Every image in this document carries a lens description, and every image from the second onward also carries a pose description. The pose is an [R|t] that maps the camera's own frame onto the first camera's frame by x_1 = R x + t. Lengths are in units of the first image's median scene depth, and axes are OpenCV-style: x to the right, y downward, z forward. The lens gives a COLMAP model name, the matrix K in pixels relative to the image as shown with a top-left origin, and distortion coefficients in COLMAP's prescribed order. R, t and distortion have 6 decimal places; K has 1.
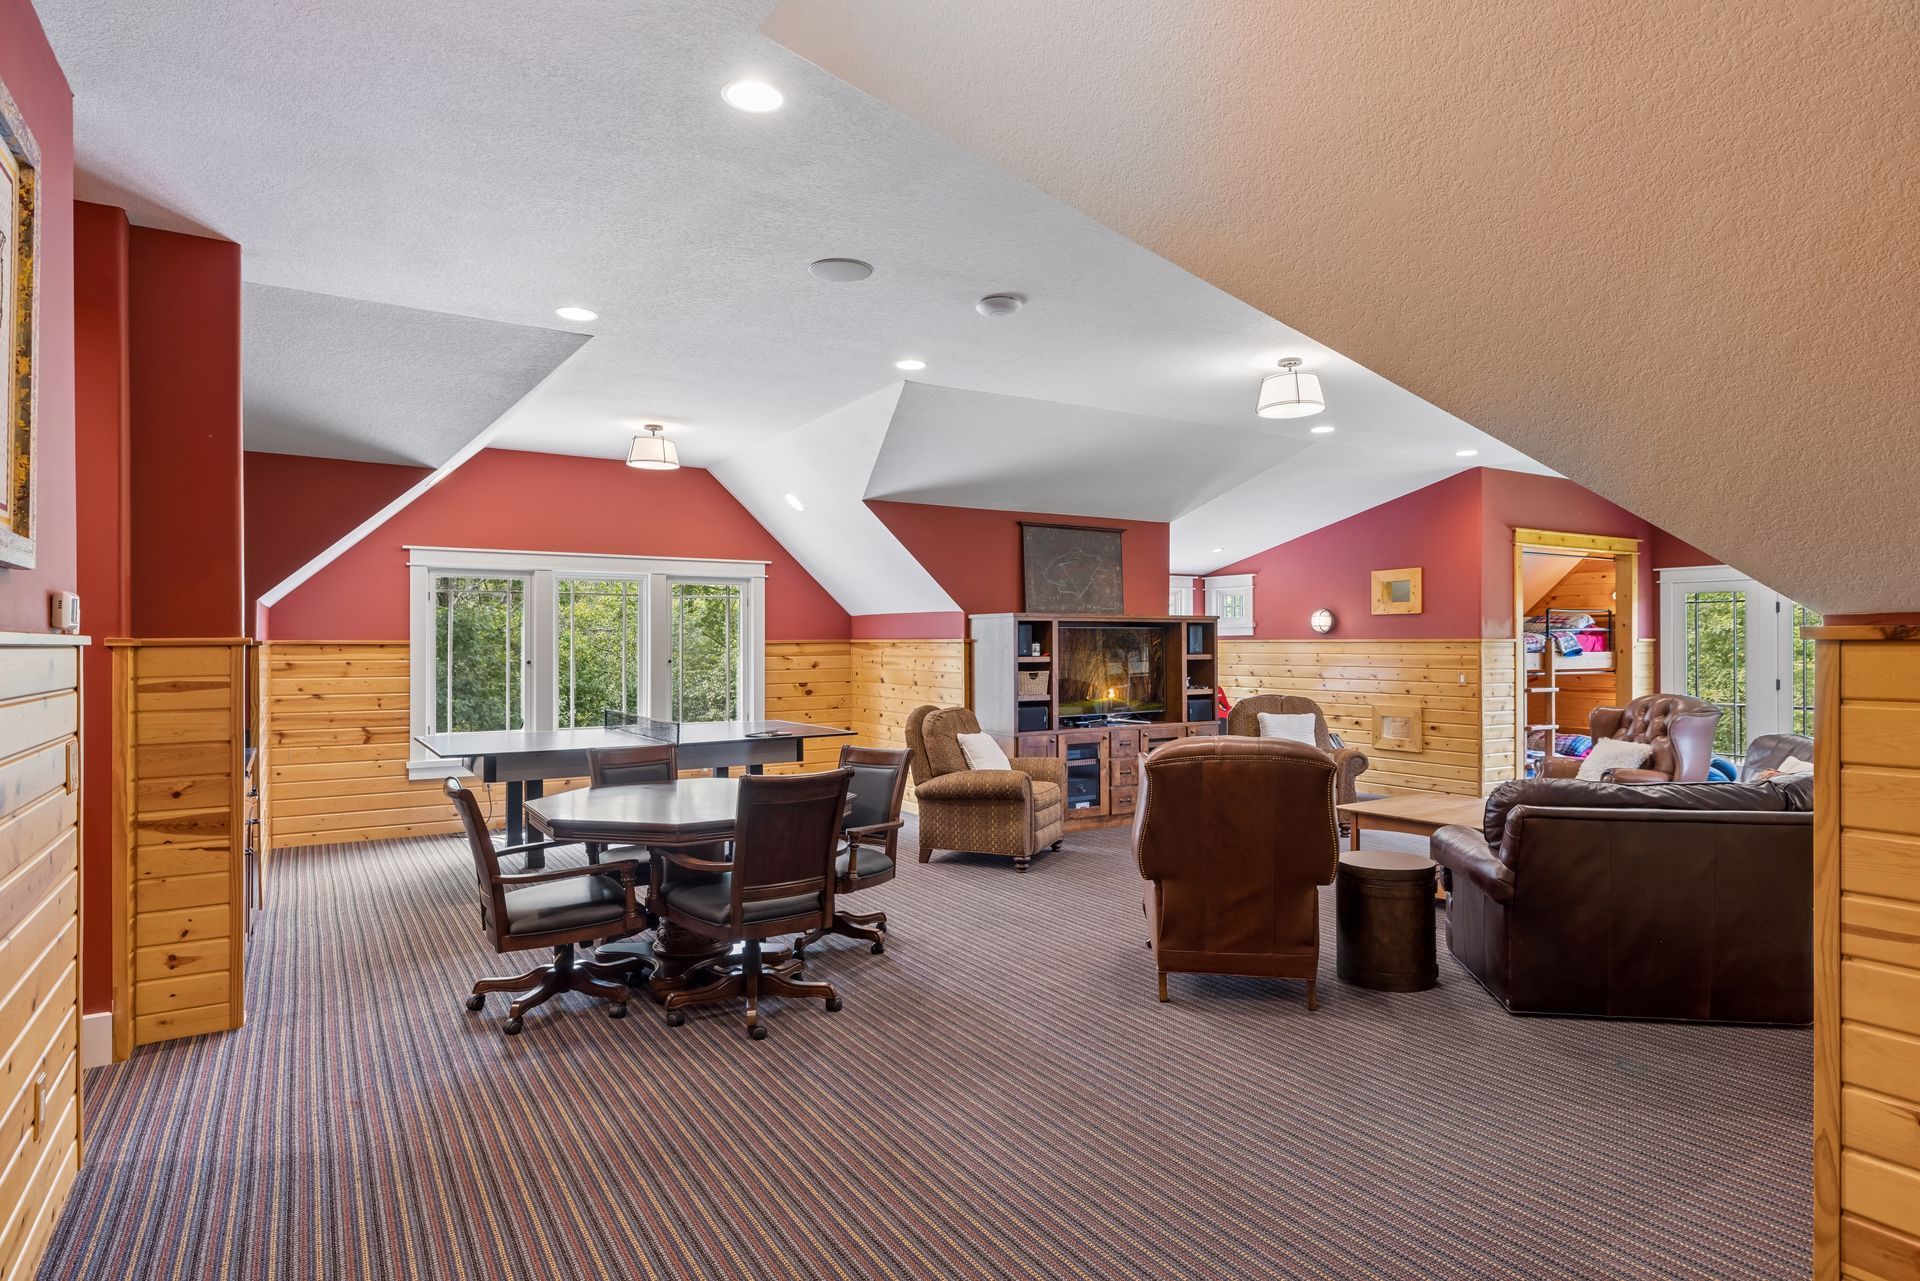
lens RADIAL K [[1035.9, 0, 963.8], [0, 1035.9, 634.4], [0, 0, 1]] dist [-0.003285, 0.000095]
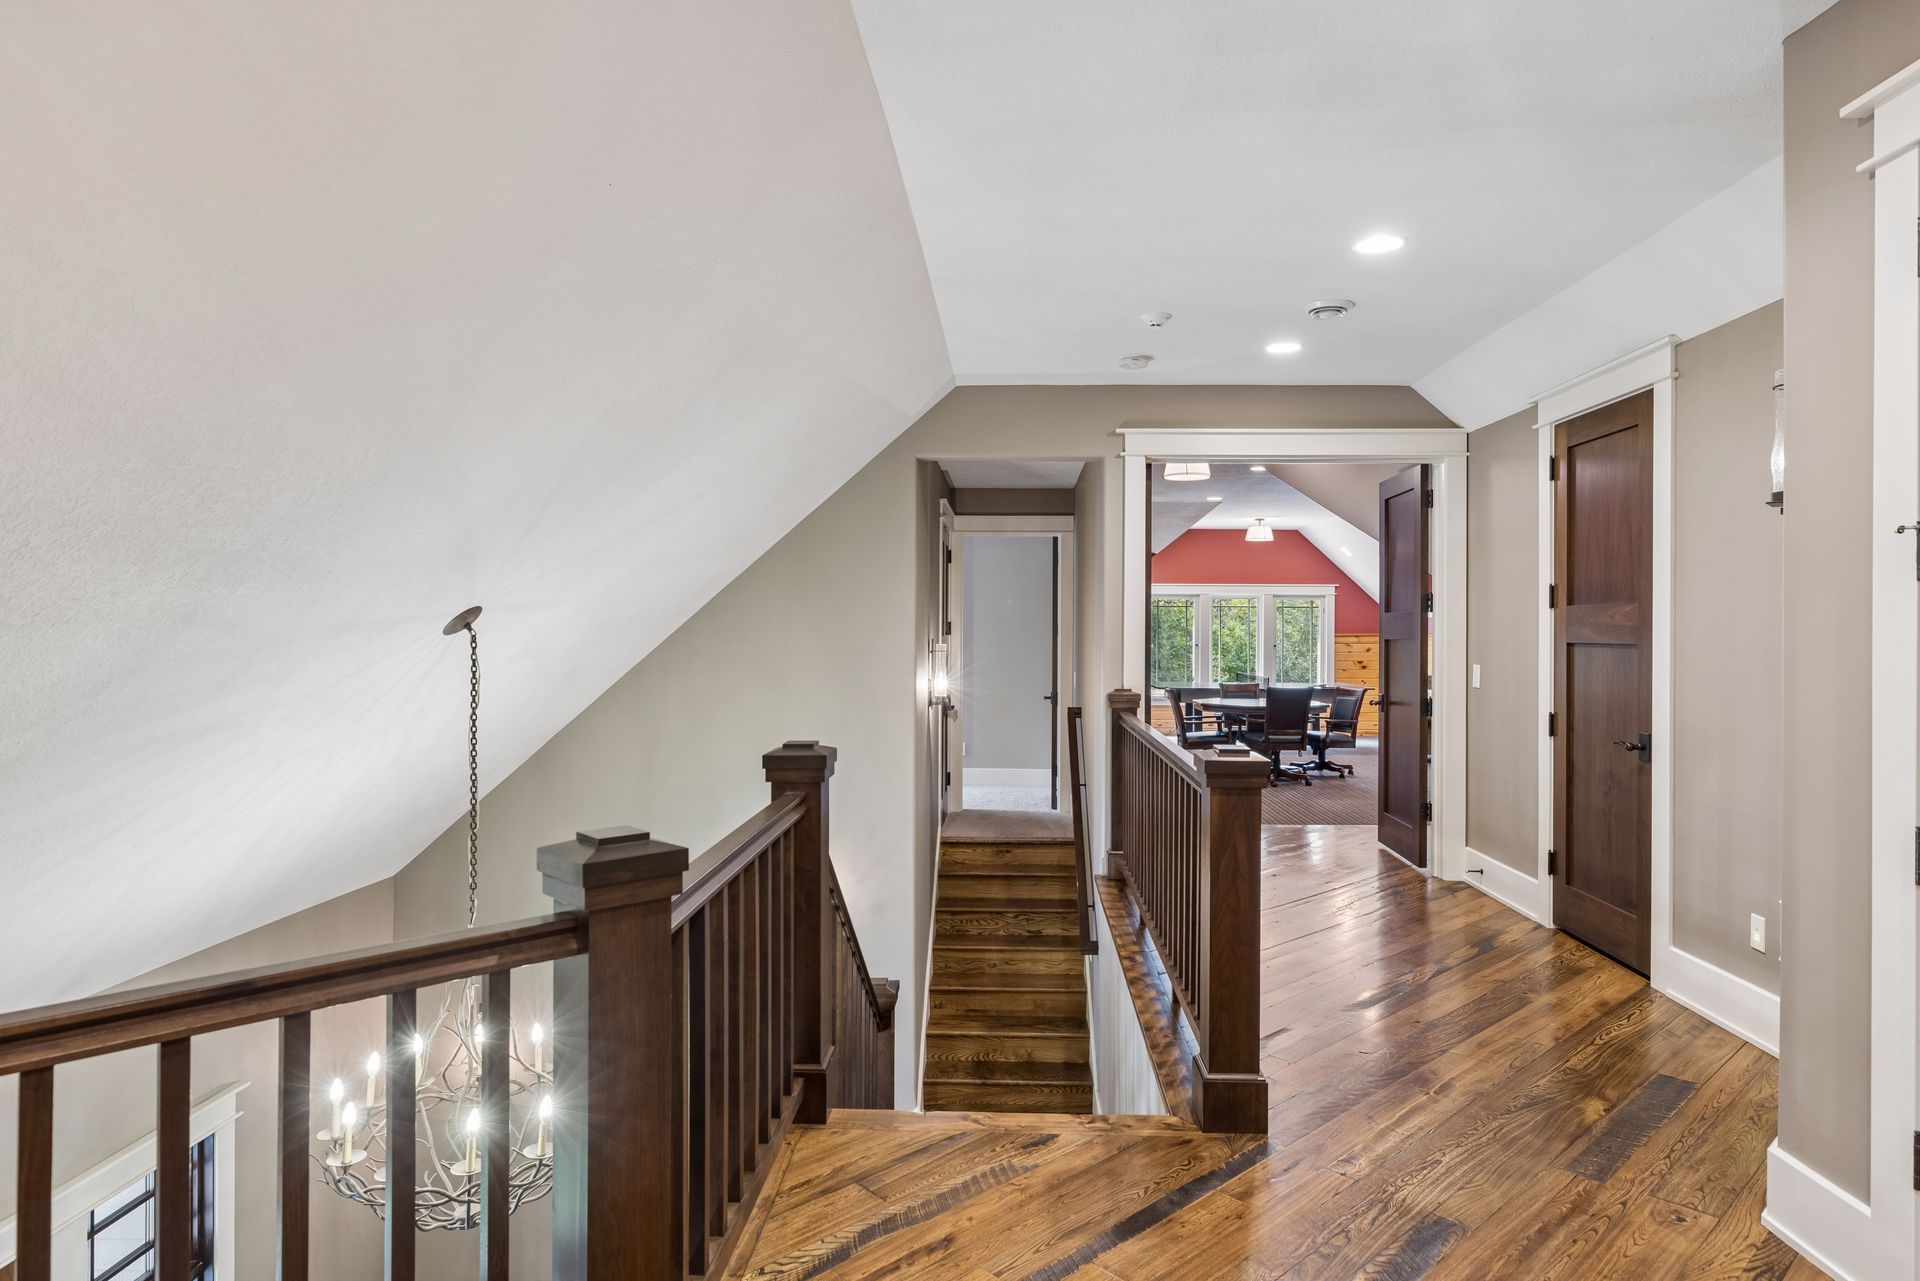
lens RADIAL K [[1151.2, 0, 960.2], [0, 1151.2, 631.0], [0, 0, 1]] dist [-0.000529, -0.000021]
pose [[0.823768, 0.011534, -0.566809, 0.357496], [-0.005337, 0.999906, 0.012591, -0.018596], [0.566902, -0.007347, 0.823753, -0.837821]]
